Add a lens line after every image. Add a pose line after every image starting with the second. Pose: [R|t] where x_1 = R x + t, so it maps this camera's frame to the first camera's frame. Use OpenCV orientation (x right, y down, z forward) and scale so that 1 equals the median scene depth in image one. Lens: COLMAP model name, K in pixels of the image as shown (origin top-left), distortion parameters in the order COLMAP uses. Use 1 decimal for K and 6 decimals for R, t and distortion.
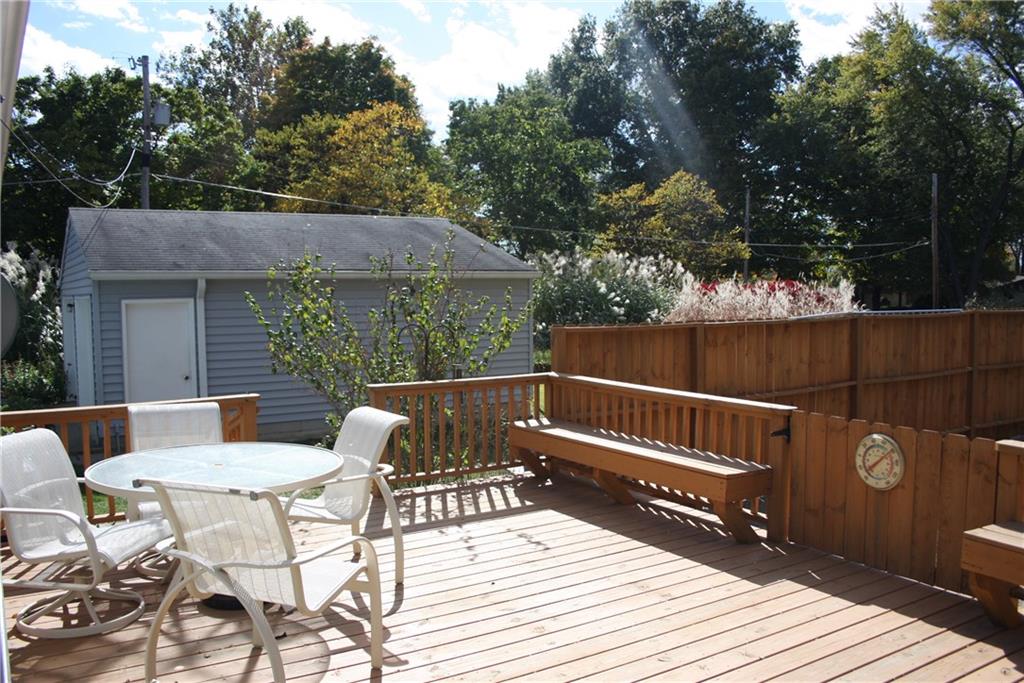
lens RADIAL K [[882.7, 0, 506.6], [0, 882.7, 342.5], [0, 0, 1]] dist [-0.115235, 0.105827]
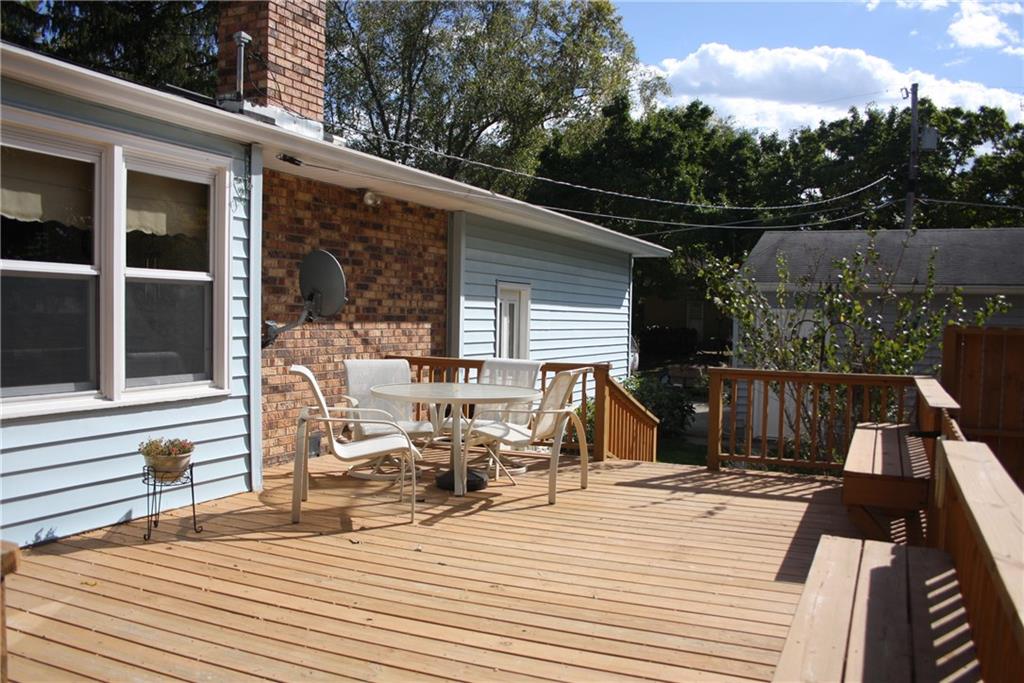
lens RADIAL K [[882.7, 0, 512.5], [0, 882.7, 340.8], [0, 0, 1]] dist [-0.115235, 0.105827]
pose [[0.564426, 0.049124, -0.824021, 0.861539], [-0.085221, 0.996362, 0.001024, 0.055115], [0.821073, 0.069646, 0.566559, 0.251045]]
